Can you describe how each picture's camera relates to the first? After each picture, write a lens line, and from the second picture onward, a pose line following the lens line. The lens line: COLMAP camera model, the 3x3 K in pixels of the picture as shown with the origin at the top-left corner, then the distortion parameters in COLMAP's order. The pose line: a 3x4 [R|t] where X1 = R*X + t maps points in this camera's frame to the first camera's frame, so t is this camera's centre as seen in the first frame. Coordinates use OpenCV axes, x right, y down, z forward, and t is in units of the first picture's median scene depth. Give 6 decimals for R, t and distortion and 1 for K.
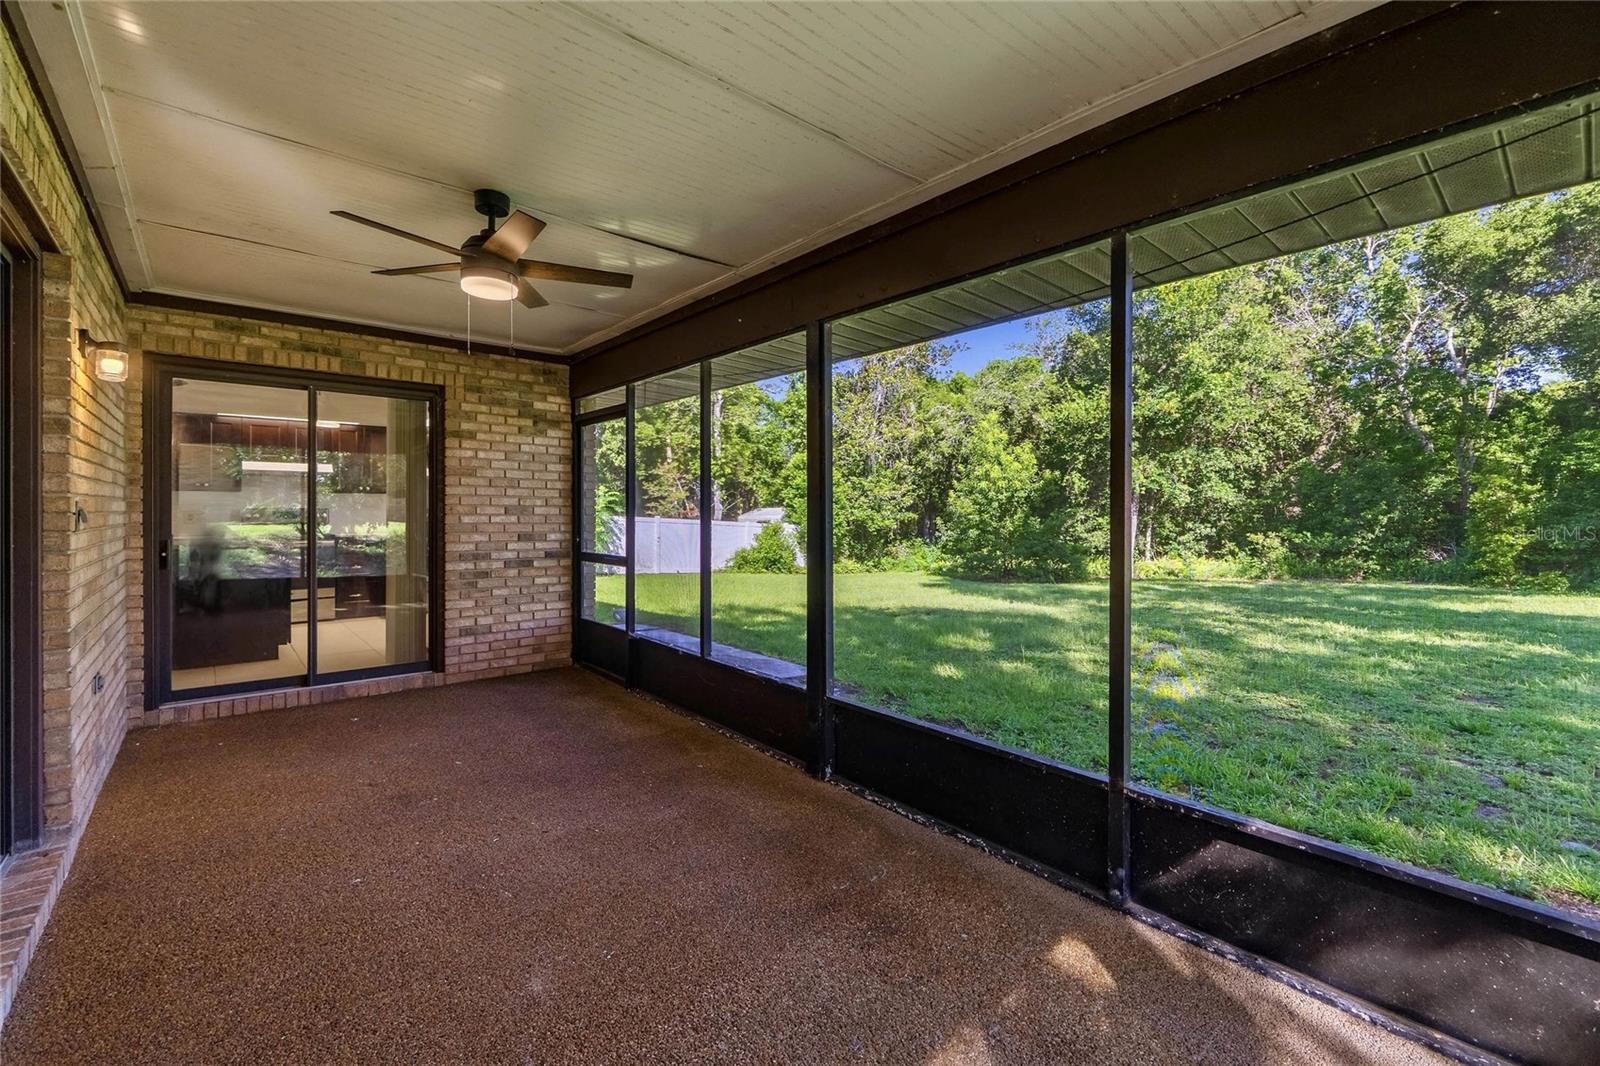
lens RADIAL K [[687.8, 0, 792.4], [0, 687.8, 519.2], [0, 0, 1]] dist [-0.006499, 0.000230]
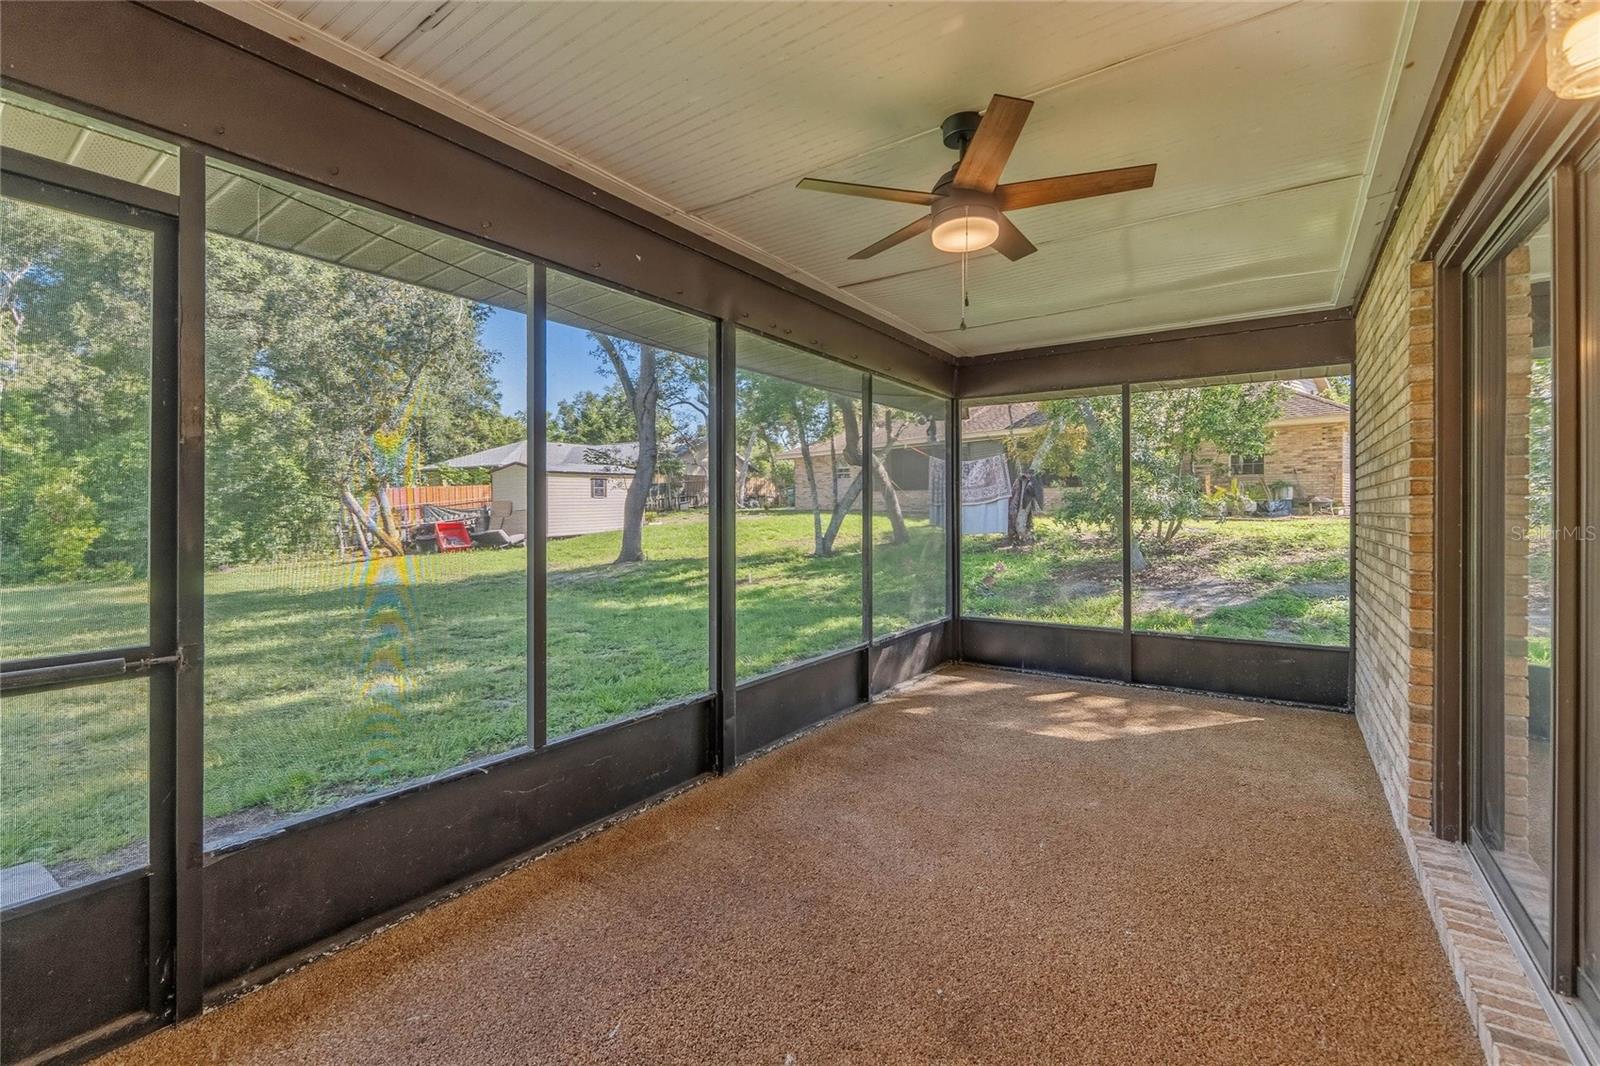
lens RADIAL K [[687.8, 0, 820.5], [0, 687.8, 502.8], [0, 0, 1]] dist [-0.006499, 0.000230]
pose [[-0.280668, 0.004847, 0.959793, -0.634717], [0.009205, 0.999955, -0.002358, -0.009481], [-0.959761, 0.008173, -0.280700, 0.751817]]
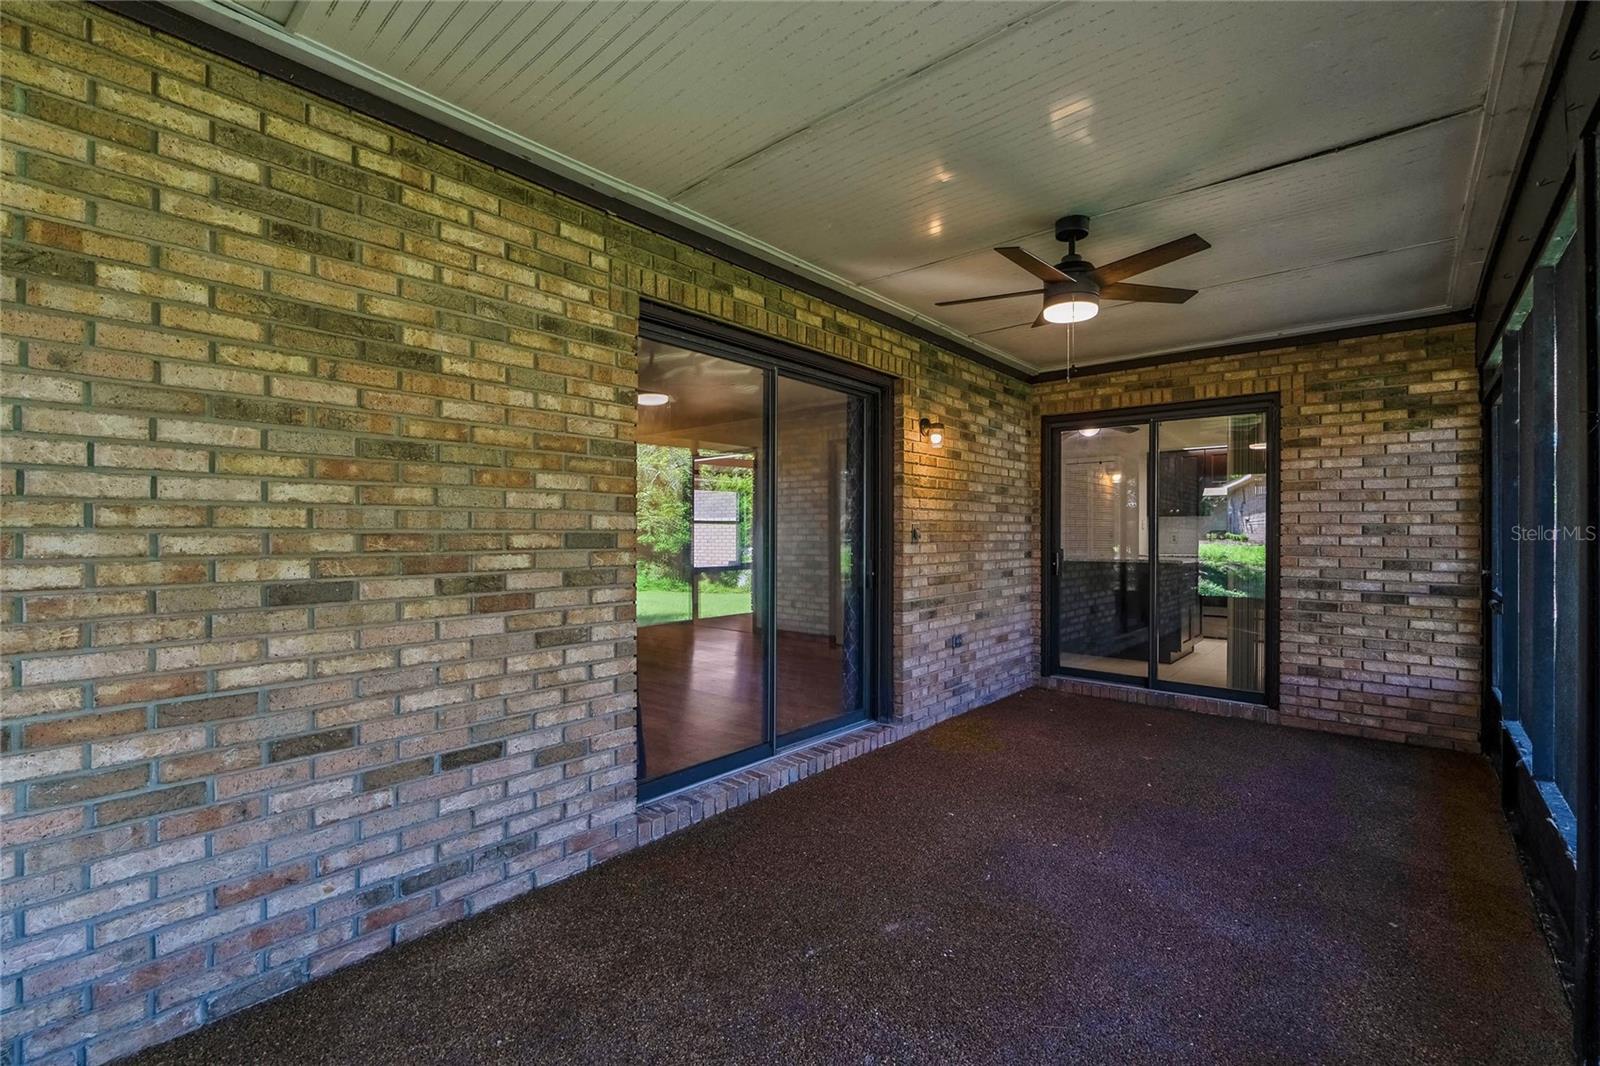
lens RADIAL K [[687.8, 0, 801.2], [0, 687.8, 538.3], [0, 0, 1]] dist [-0.006499, 0.000230]
pose [[0.149955, 0.004637, -0.988682, 0.279296], [-0.013174, 0.999910, 0.002691, 0.003461], [0.988605, 0.012622, 0.150002, 0.241775]]
